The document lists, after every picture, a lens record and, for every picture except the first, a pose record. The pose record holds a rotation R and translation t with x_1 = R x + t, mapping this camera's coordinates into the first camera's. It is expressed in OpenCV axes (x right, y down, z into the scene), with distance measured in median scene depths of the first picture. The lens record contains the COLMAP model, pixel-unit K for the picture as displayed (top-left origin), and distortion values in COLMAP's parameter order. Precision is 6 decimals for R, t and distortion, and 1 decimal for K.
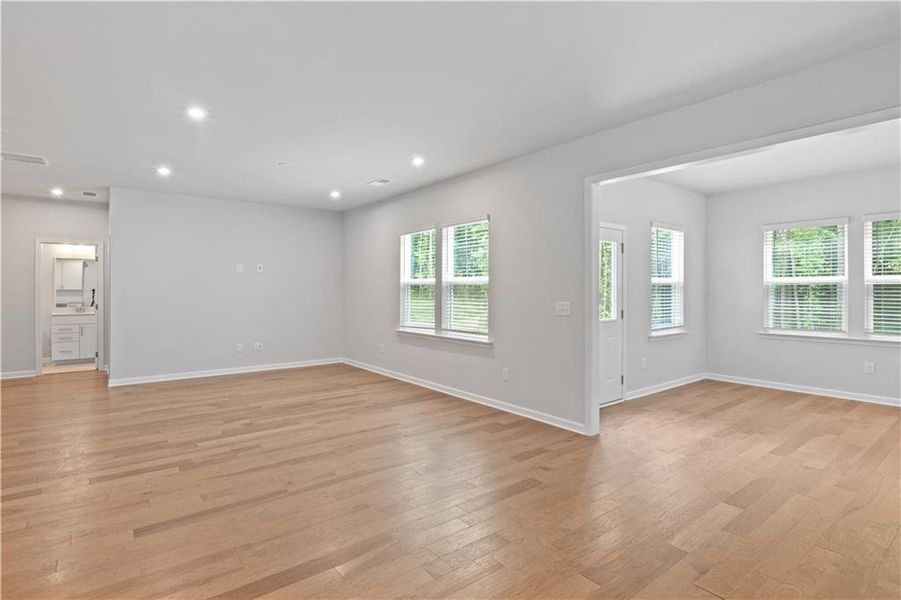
lens RADIAL K [[452.5, 0, 449.8], [0, 452.5, 291.8], [0, 0, 1]] dist [0.002704, -0.000920]
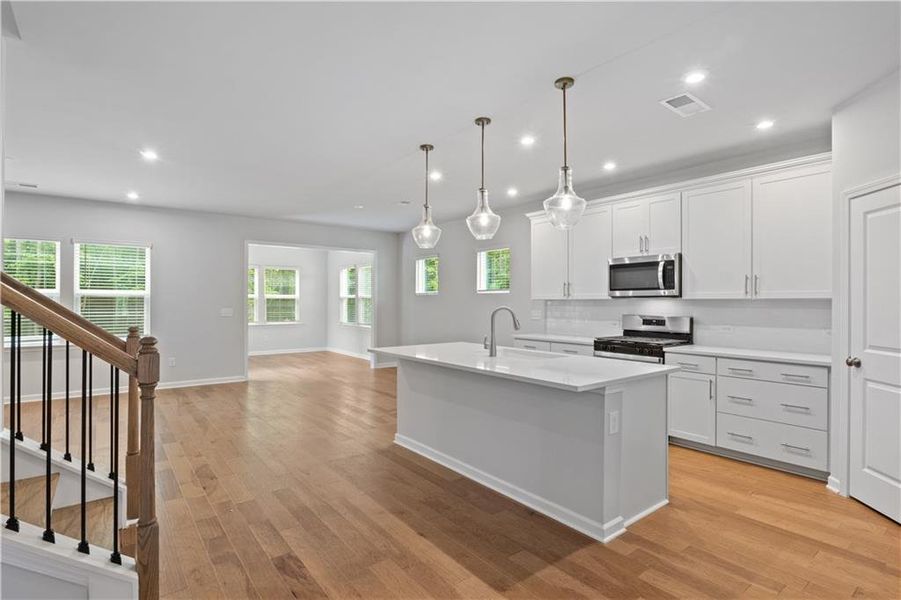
lens RADIAL K [[452.5, 0, 452.5], [0, 452.5, 305.8], [0, 0, 1]] dist [0.002704, -0.000920]
pose [[-0.001682, -0.010281, 0.999946, -1.206394], [0.006325, 0.999927, 0.010292, -0.000231], [-0.999979, 0.006342, -0.001617, 0.133597]]
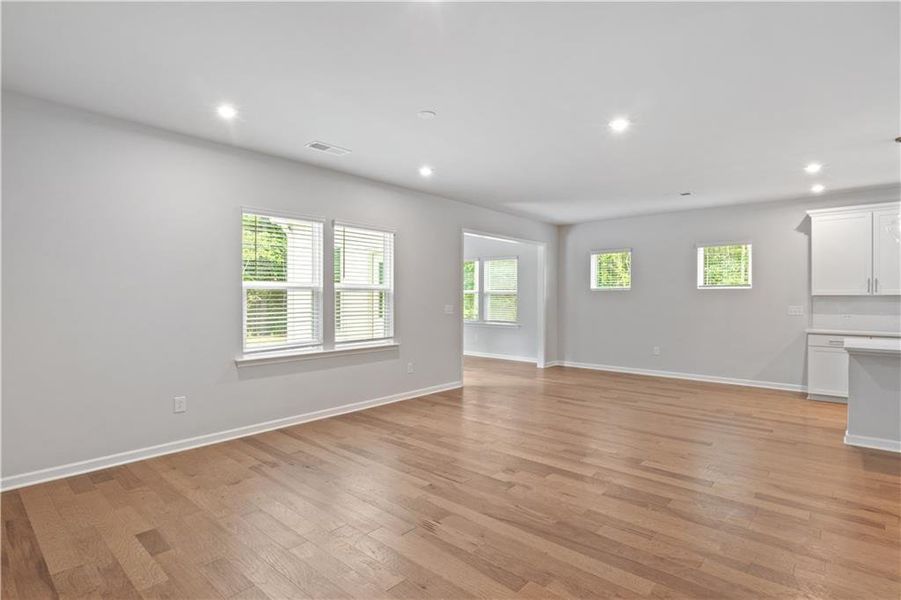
lens RADIAL K [[452.5, 0, 451.8], [0, 452.5, 294.1], [0, 0, 1]] dist [0.002704, -0.000920]
pose [[-0.196010, 0.008479, 0.980565, -1.015499], [0.005420, 0.999957, -0.007563, -0.001905], [-0.980587, 0.003832, -0.196047, 1.071072]]
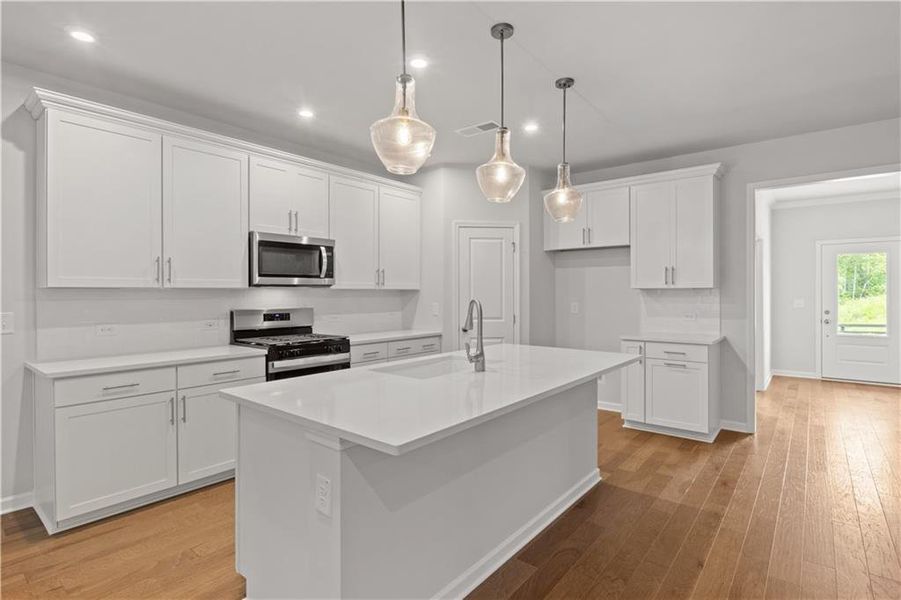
lens RADIAL K [[452.5, 0, 449.8], [0, 452.5, 293.5], [0, 0, 1]] dist [0.002704, -0.000920]
pose [[-0.973572, 0.000569, -0.228381, -0.374035], [-0.001984, 0.999938, 0.010948, -0.002524], [0.228374, 0.011112, -0.973510, 0.530973]]
